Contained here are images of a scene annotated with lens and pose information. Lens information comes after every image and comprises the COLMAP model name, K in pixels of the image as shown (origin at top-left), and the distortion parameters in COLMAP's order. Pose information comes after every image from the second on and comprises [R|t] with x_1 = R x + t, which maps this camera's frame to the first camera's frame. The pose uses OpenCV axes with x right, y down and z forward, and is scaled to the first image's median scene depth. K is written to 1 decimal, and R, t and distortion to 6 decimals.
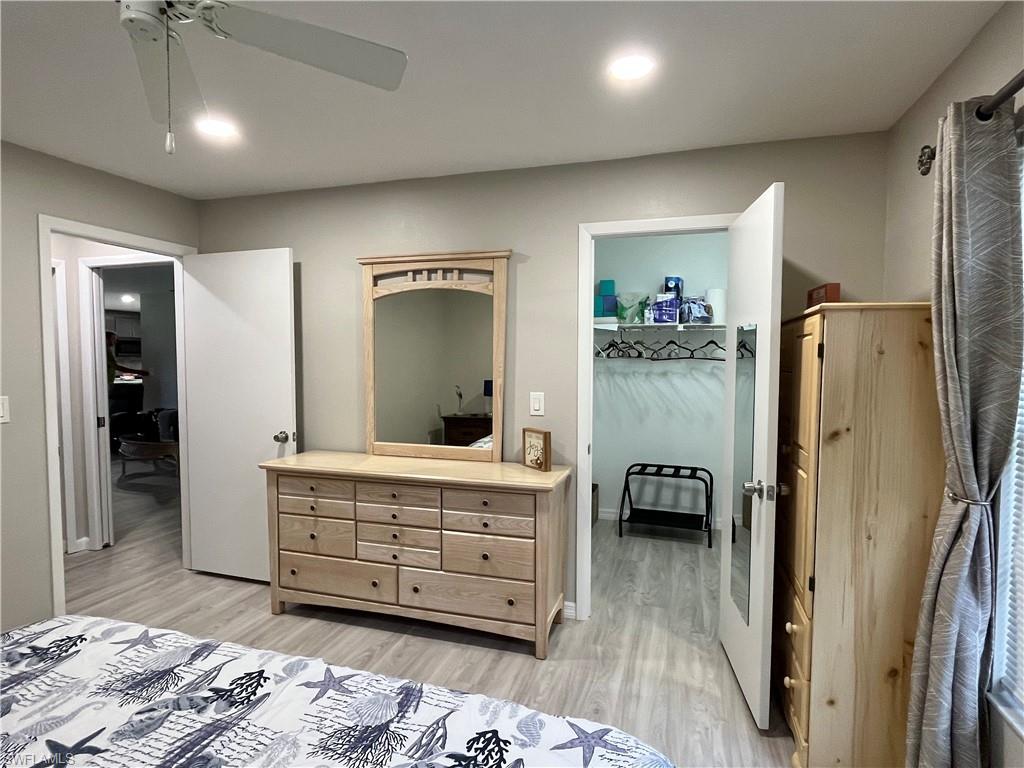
lens RADIAL K [[557.7, 0, 508.2], [0, 557.7, 383.9], [0, 0, 1]] dist [0.000762, -0.003114]
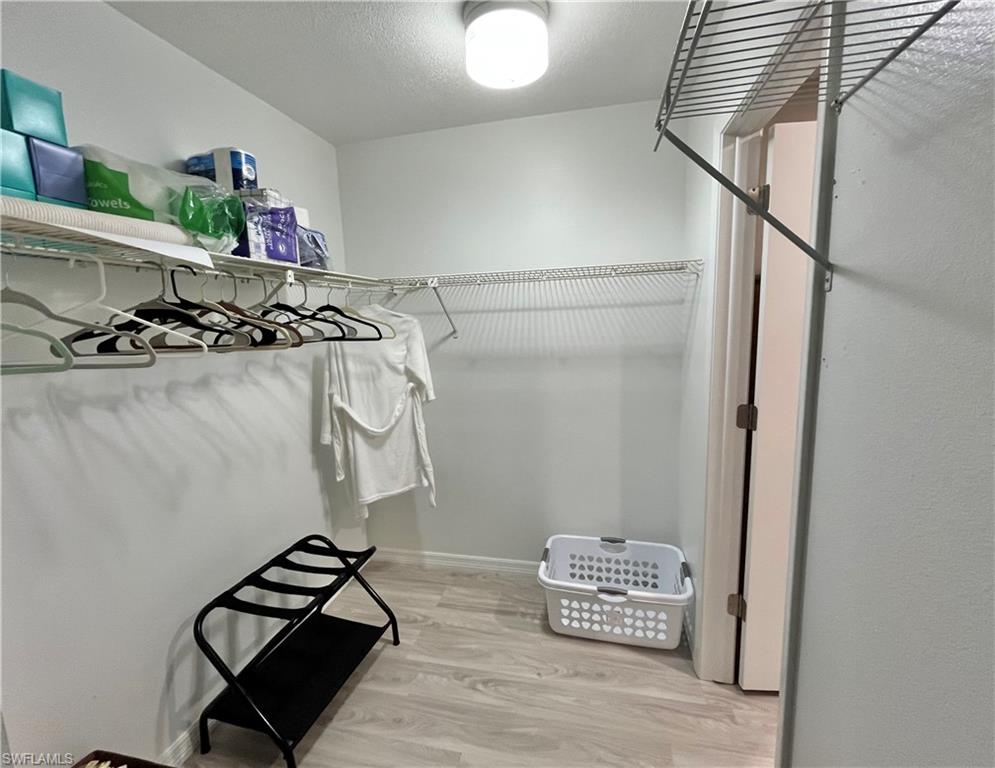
lens RADIAL K [[450.9, 0, 497.5], [0, 450.9, 384.0], [0, 0, 1]] dist [-0.000960, -0.000089]
pose [[-0.070596, -0.148809, 0.986343, -0.086072], [0.088366, 0.983989, 0.154778, -0.051092], [-0.993583, 0.098086, -0.056316, 0.802024]]
